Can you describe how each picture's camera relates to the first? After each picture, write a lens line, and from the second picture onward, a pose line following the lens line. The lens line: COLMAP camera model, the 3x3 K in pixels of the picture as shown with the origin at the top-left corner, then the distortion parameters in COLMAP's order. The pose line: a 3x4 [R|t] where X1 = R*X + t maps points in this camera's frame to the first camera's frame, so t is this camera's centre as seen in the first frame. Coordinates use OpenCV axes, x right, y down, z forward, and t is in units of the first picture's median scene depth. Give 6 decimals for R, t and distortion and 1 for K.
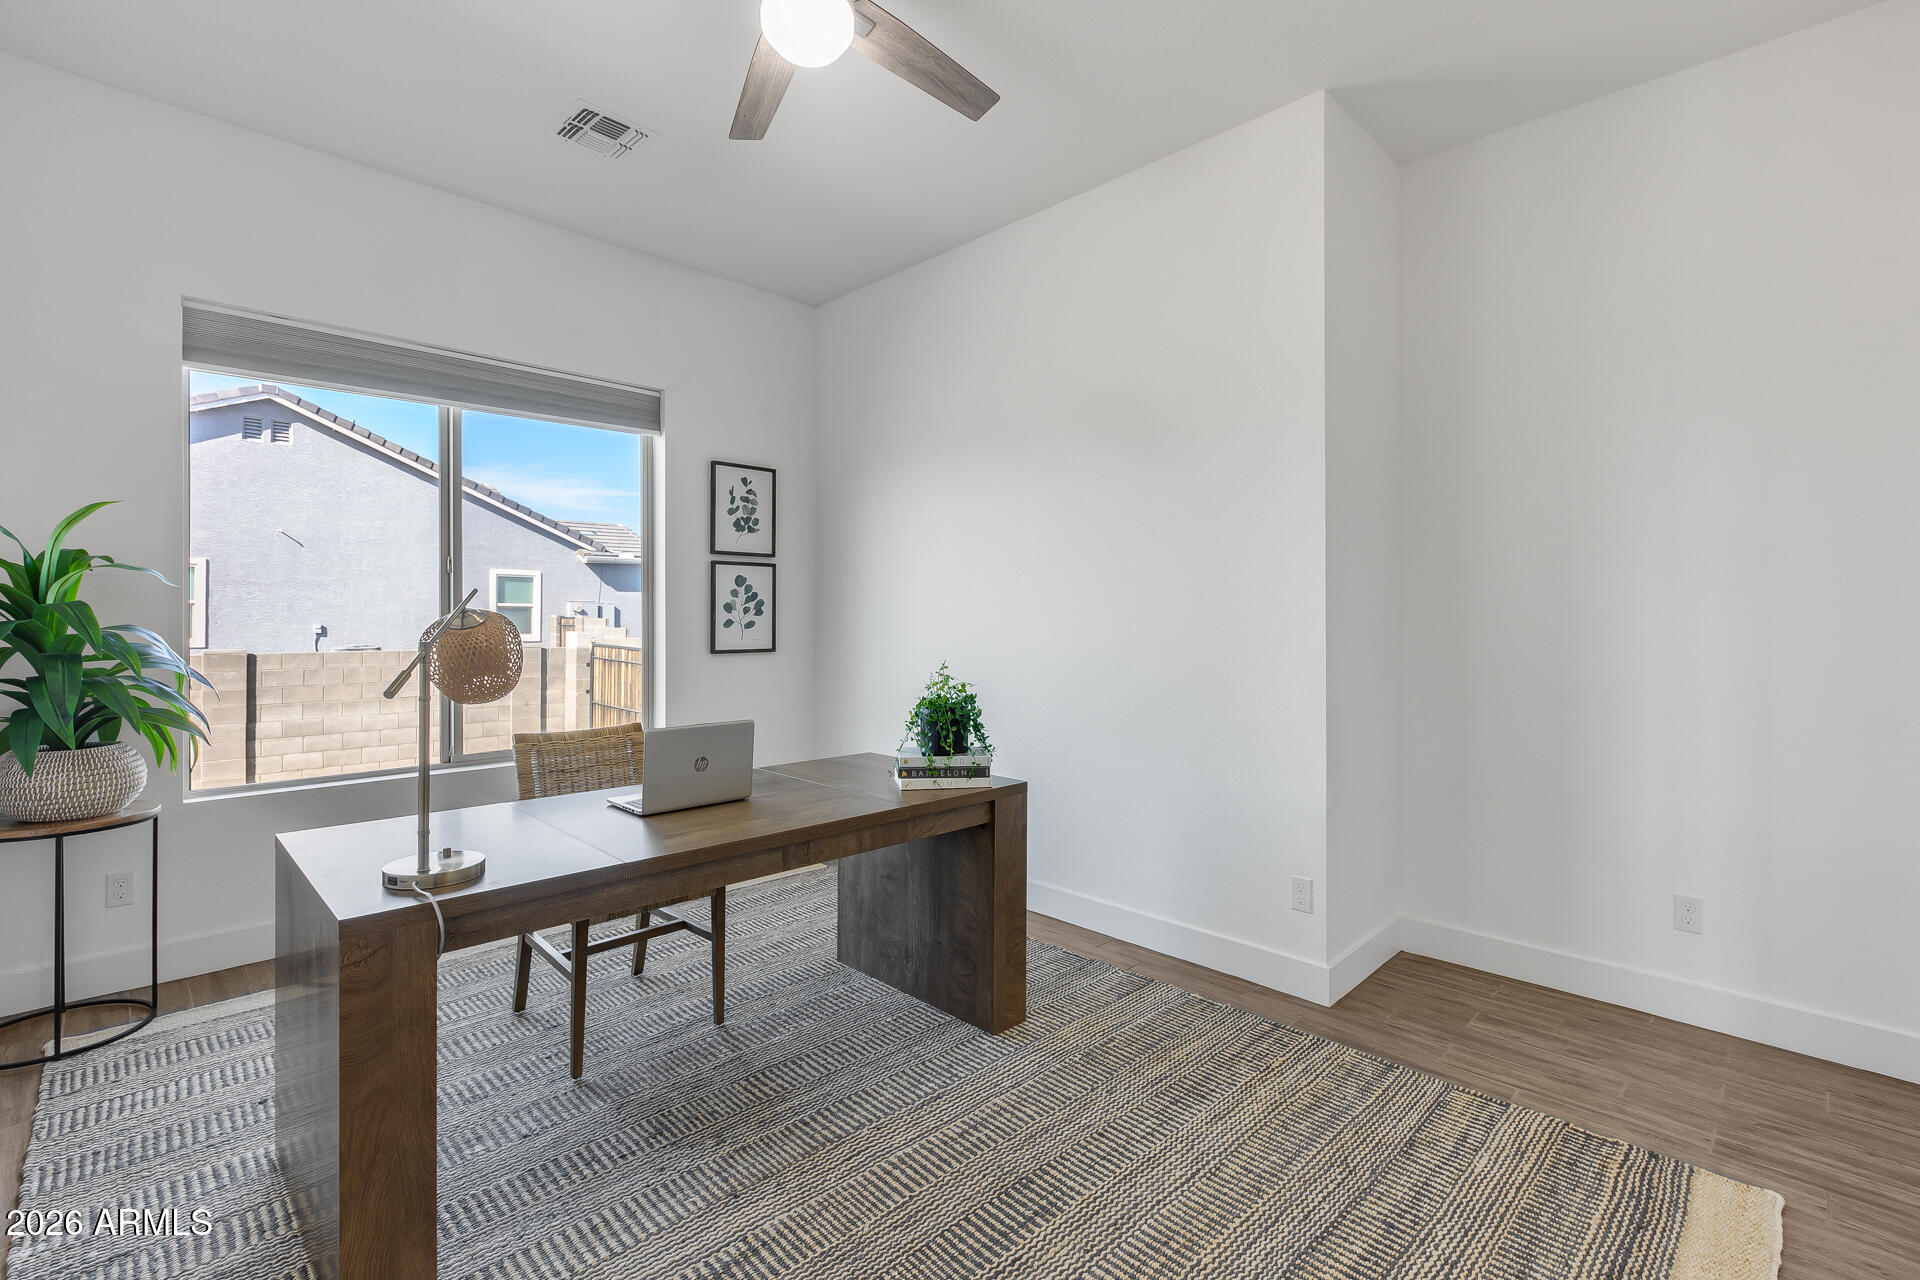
lens RADIAL K [[867.0, 0, 938.9], [0, 867.0, 611.8], [0, 0, 1]] dist [0.000615, 0.000041]
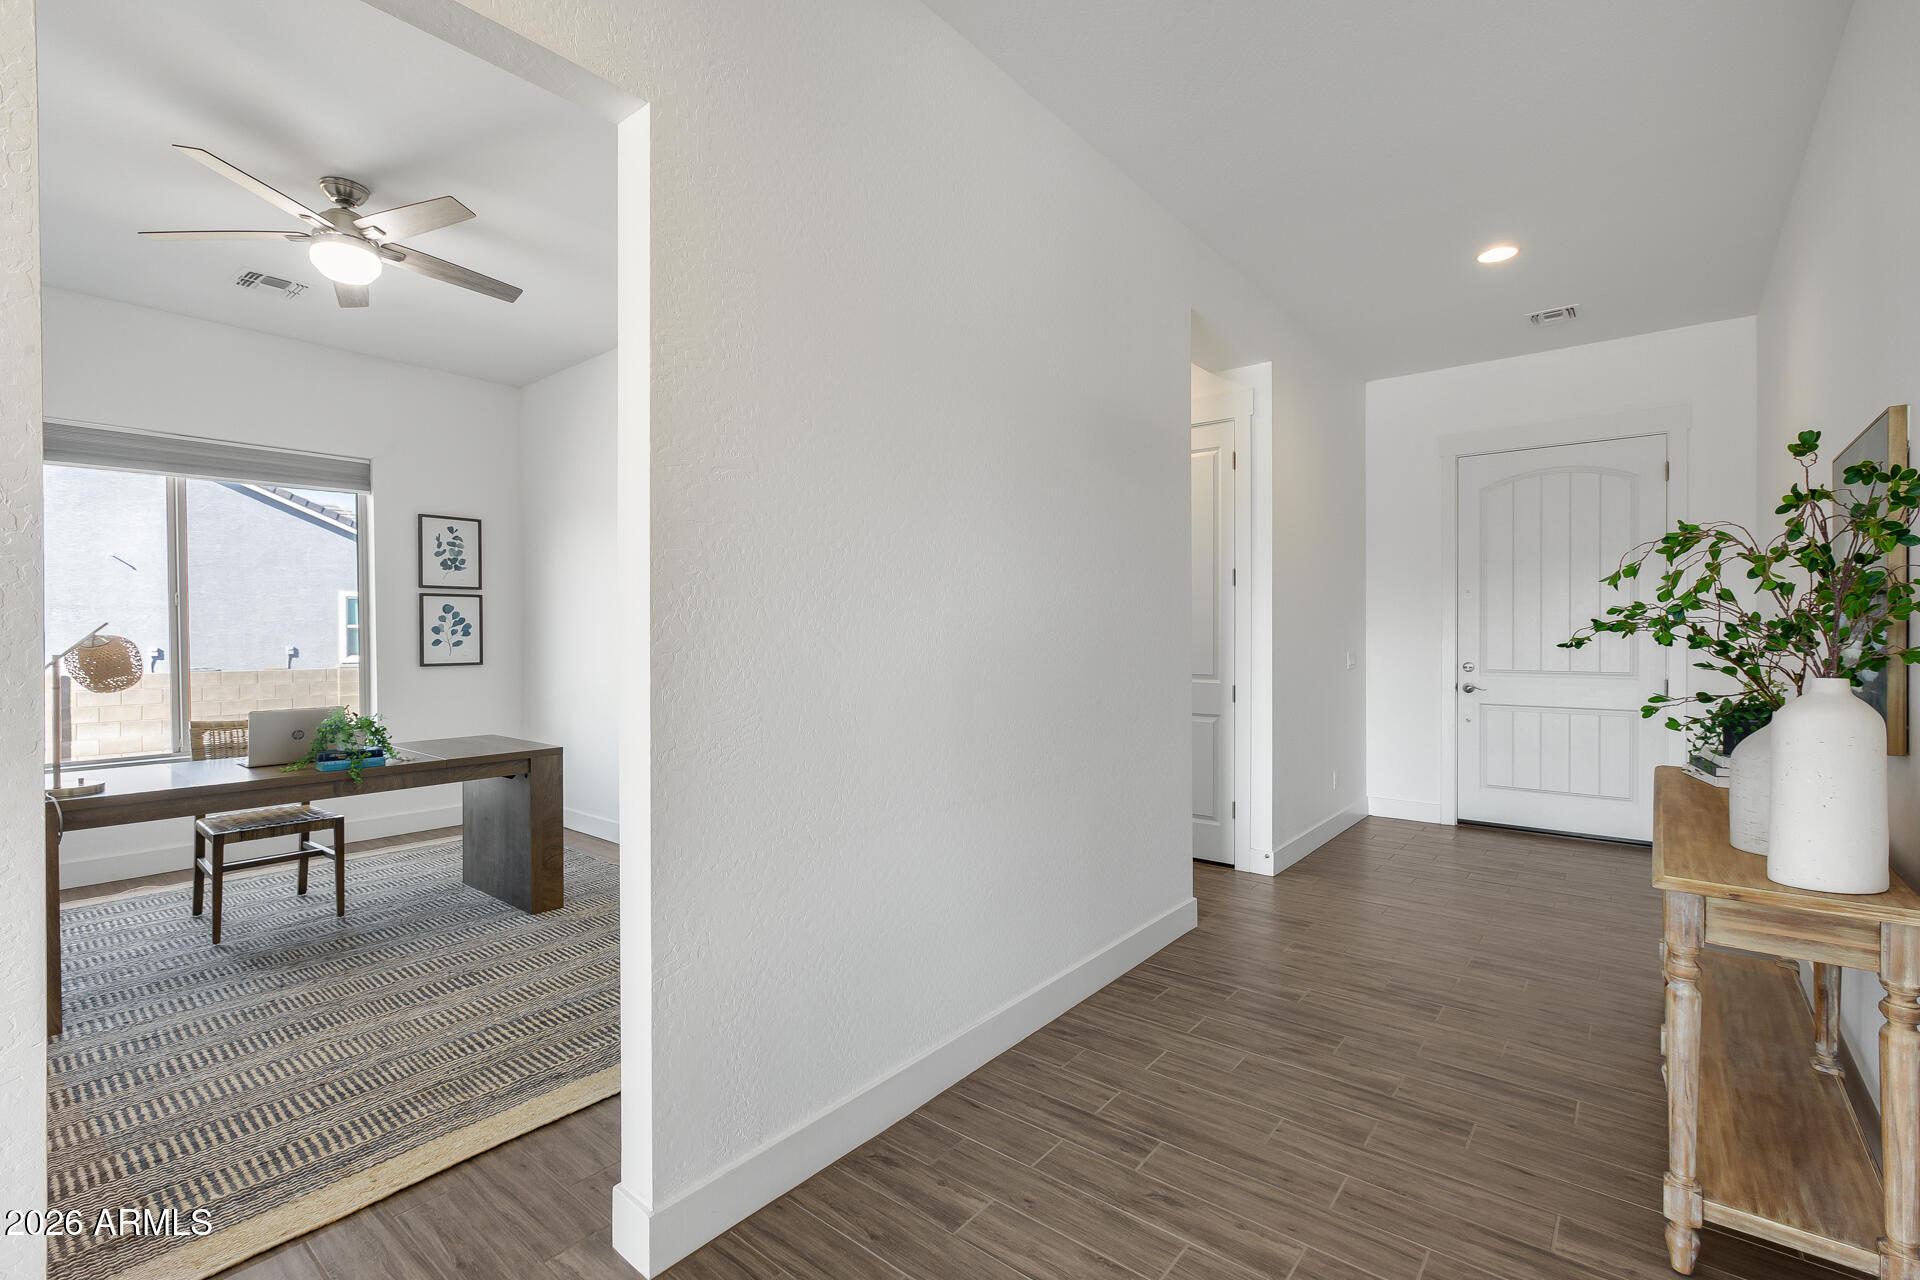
lens RADIAL K [[862.2, 0, 960.0], [0, 862.2, 640.0], [0, 0, 1]] dist [-0.002694, -0.000278]
pose [[0.994268, -0.009018, 0.106537, 0.382333], [0.007647, 0.999883, 0.013276, -0.001241], [-0.106644, -0.012385, 0.994220, -0.330197]]
